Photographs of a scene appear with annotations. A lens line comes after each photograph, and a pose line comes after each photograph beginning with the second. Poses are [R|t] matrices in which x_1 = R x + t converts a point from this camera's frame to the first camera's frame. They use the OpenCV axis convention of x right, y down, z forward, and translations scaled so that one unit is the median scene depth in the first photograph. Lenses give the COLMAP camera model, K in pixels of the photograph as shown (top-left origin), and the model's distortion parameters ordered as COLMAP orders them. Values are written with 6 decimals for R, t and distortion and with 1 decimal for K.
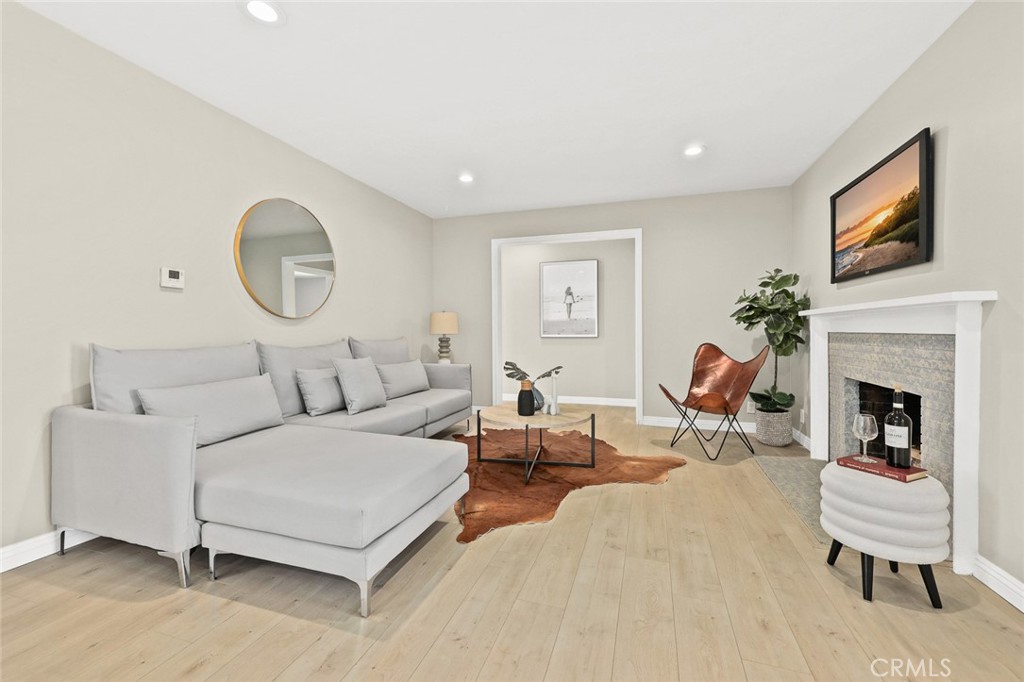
lens RADIAL K [[423.1, 0, 510.6], [0, 423.1, 332.6], [0, 0, 1]] dist [0.012590, -0.000019]
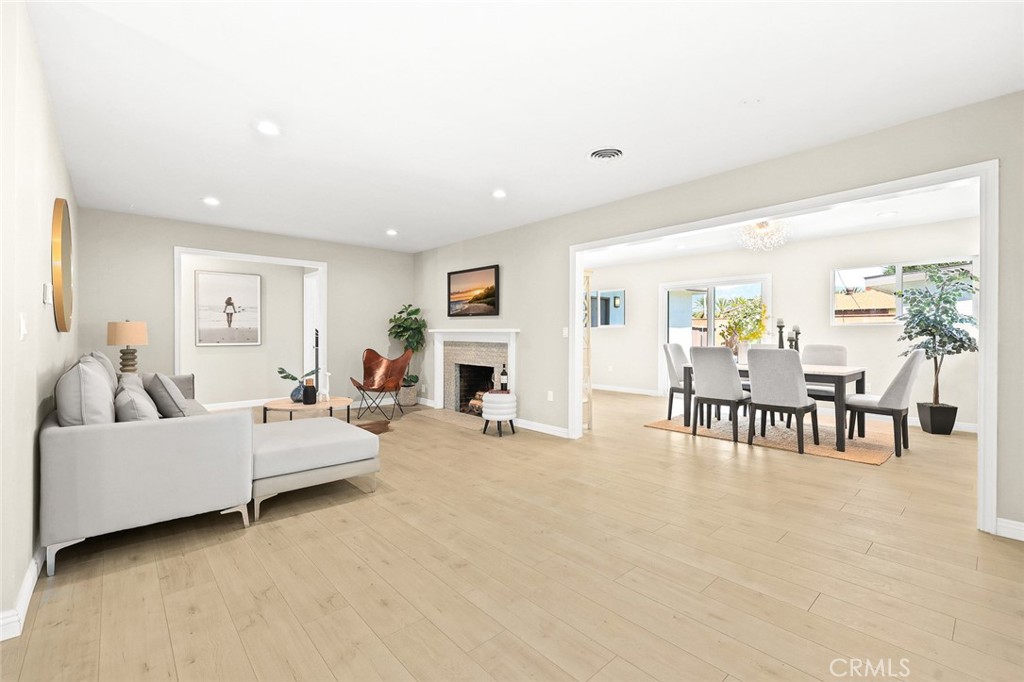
lens RADIAL K [[446.2, 0, 512.0], [0, 446.2, 341.0], [0, 0, 1]] dist [0.000430, 0.000042]
pose [[0.495302, -0.010288, 0.868660, -0.909480], [-0.000836, 0.999924, 0.012319, -0.028249], [-0.868720, -0.006828, 0.495256, -0.286694]]
